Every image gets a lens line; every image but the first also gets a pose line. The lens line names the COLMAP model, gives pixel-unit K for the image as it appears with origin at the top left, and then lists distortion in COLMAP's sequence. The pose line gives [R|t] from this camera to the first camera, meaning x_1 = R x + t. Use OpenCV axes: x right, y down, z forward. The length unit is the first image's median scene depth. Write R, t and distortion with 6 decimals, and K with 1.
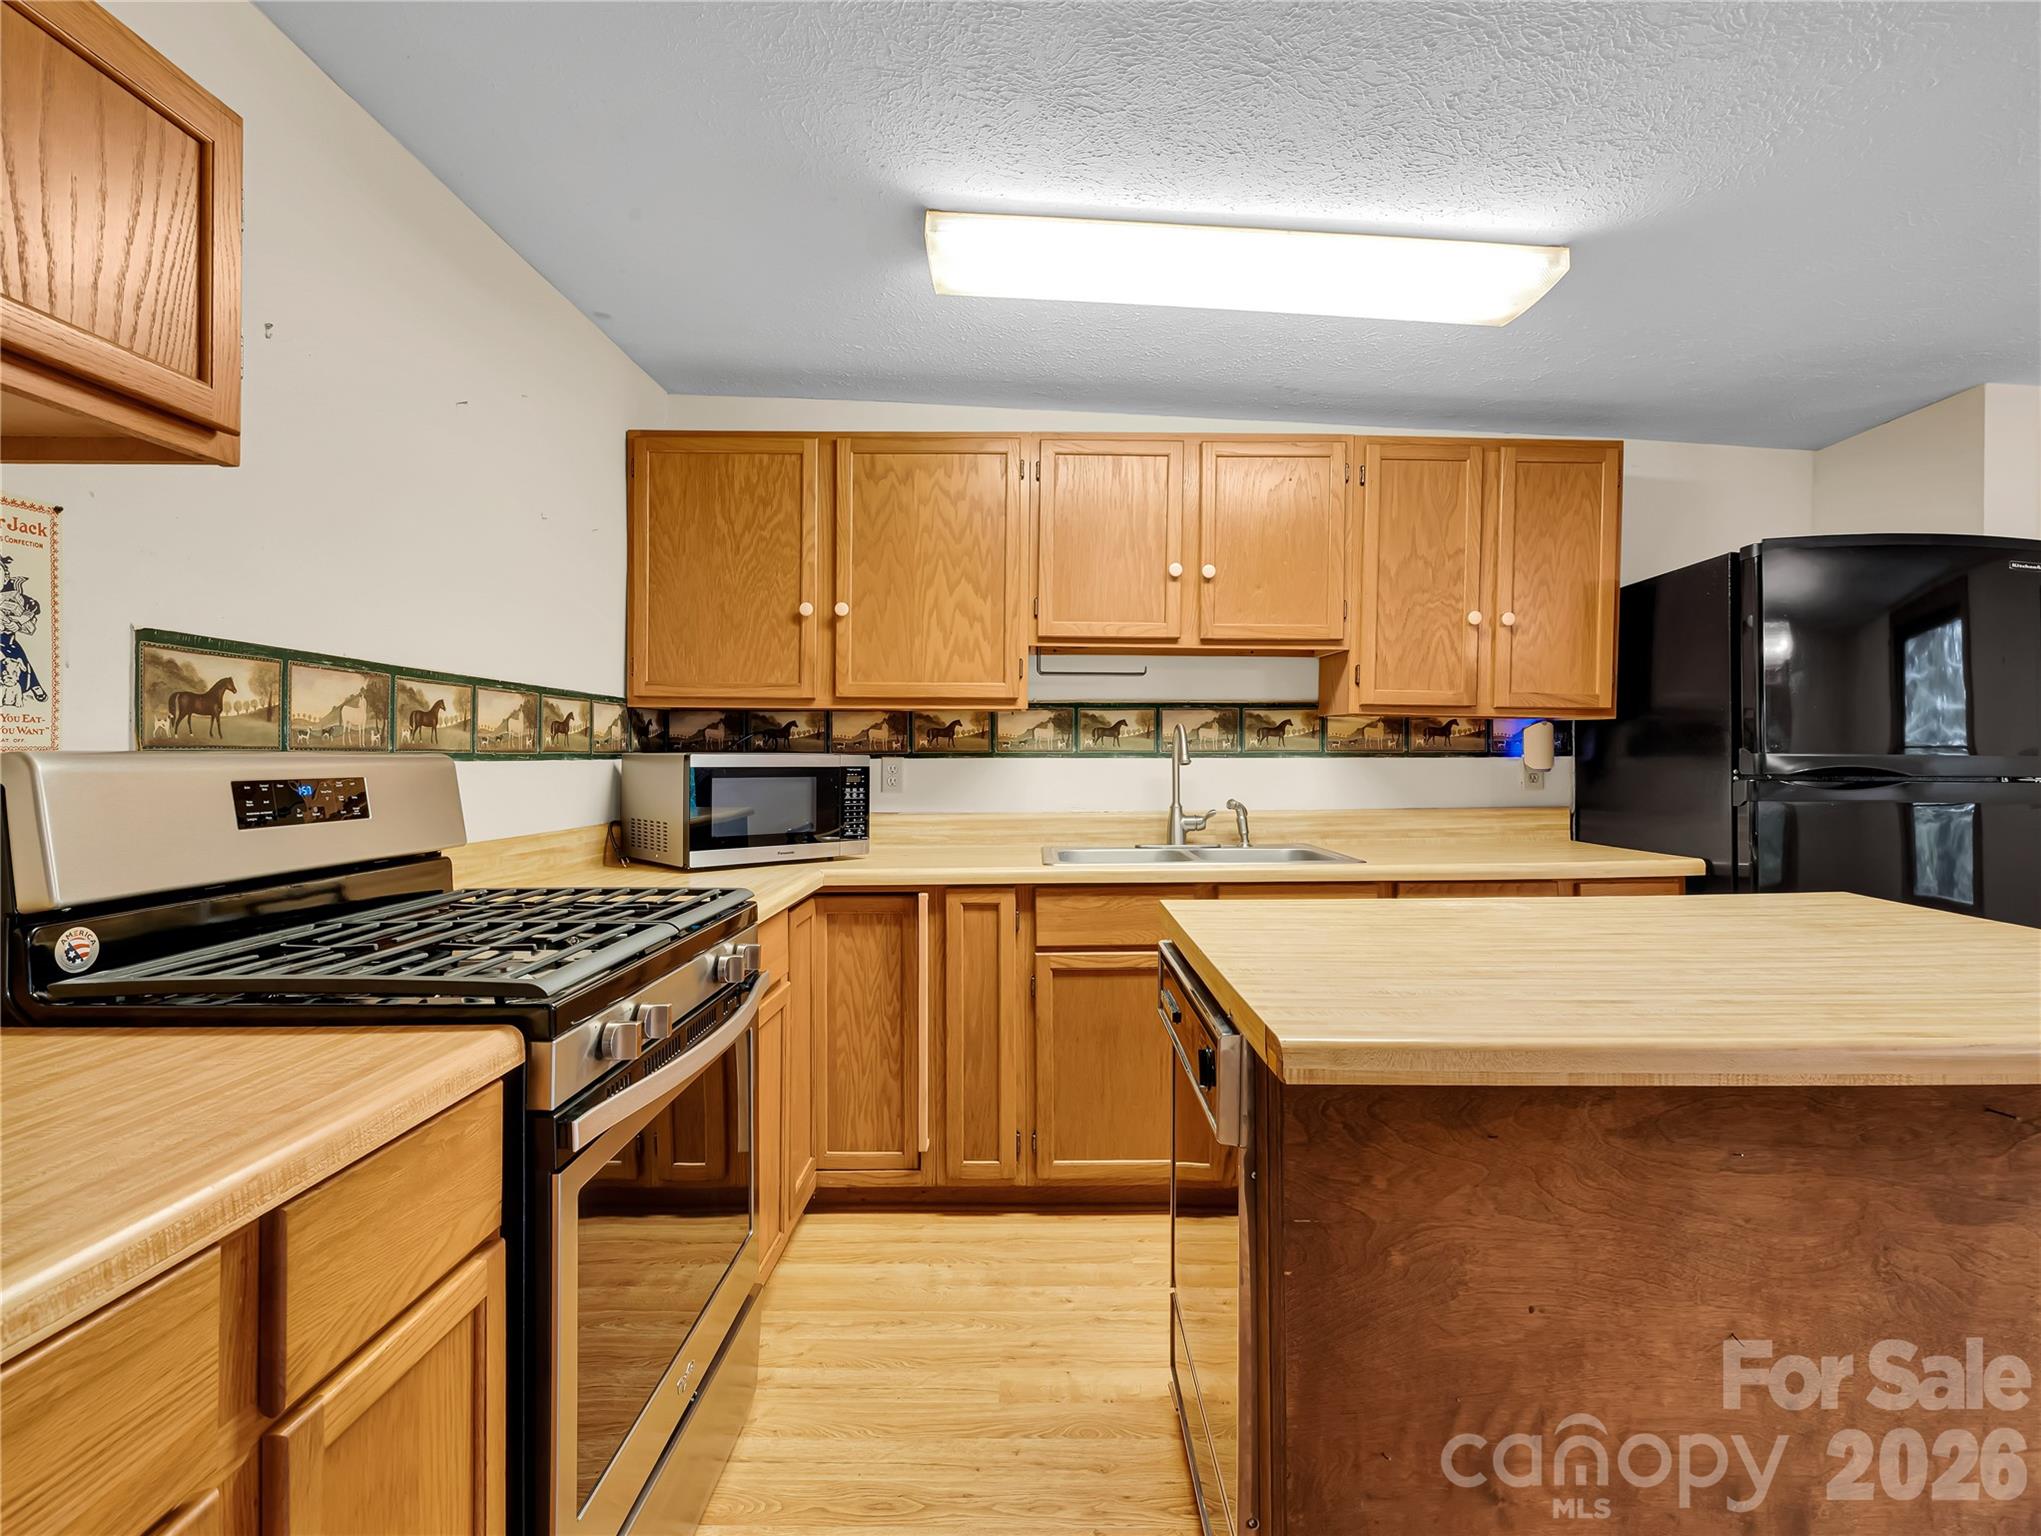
lens RADIAL K [[980.5, 0, 1032.7], [0, 980.5, 748.7], [0, 0, 1]] dist [-0.000898, 0.001501]
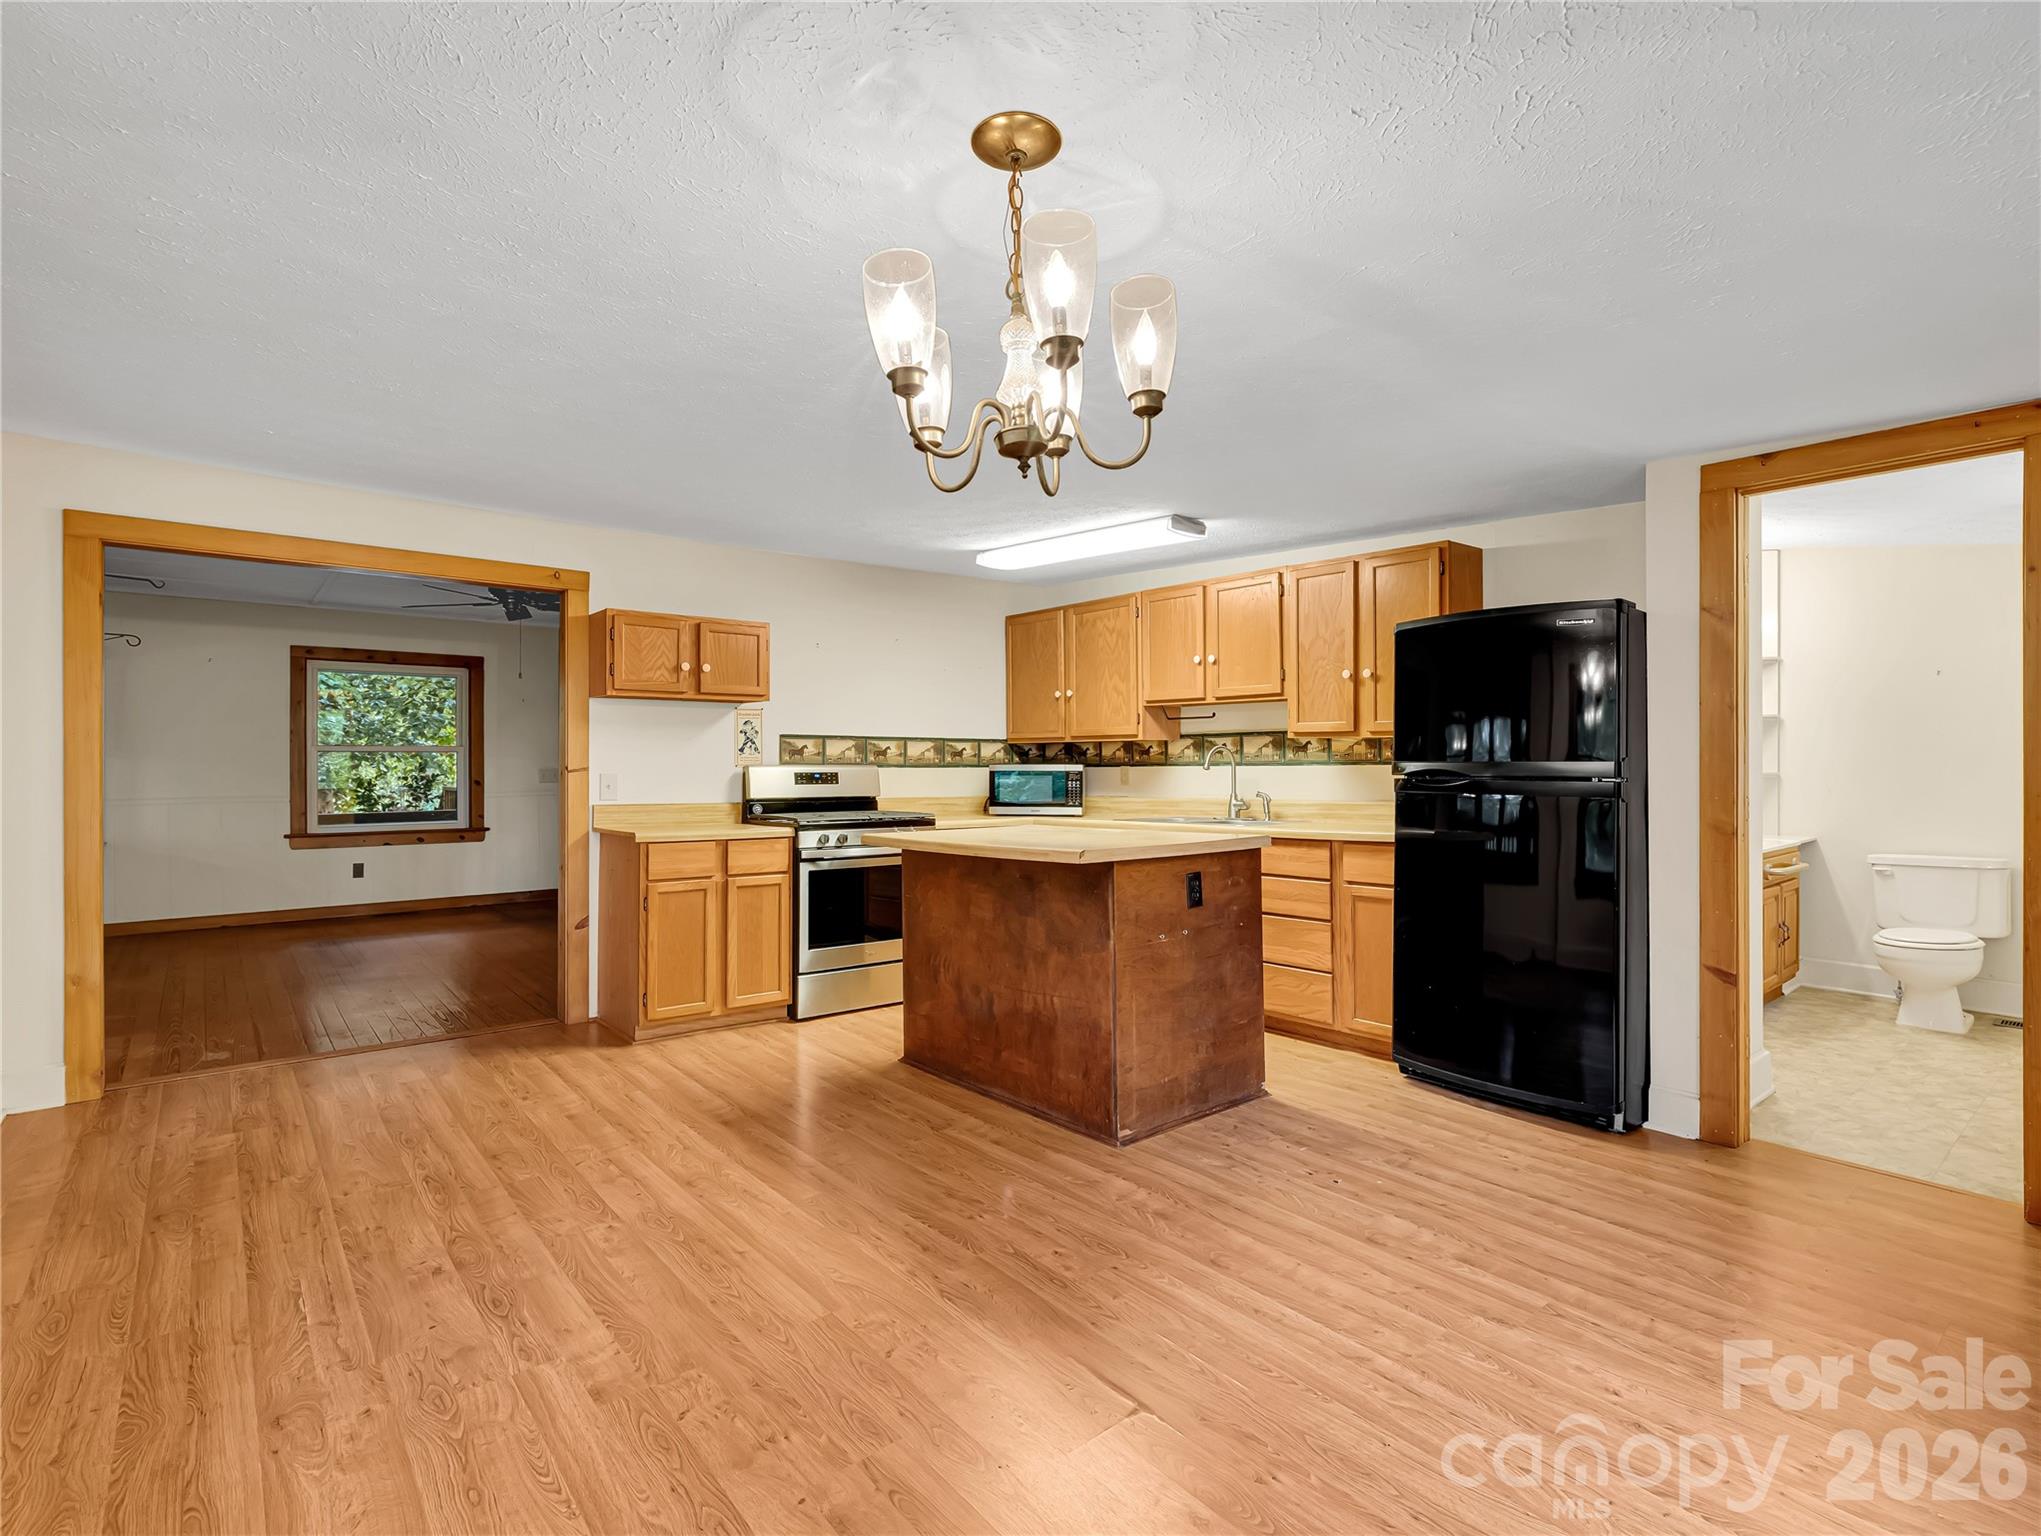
lens RADIAL K [[980.5, 0, 1018.0], [0, 980.5, 763.8], [0, 0, 1]] dist [-0.000898, 0.001501]
pose [[0.633425, -0.005847, -0.773782, 1.318505], [0.008531, 0.999963, -0.000573, 0.004180], [0.773757, -0.006238, 0.633452, -0.374065]]
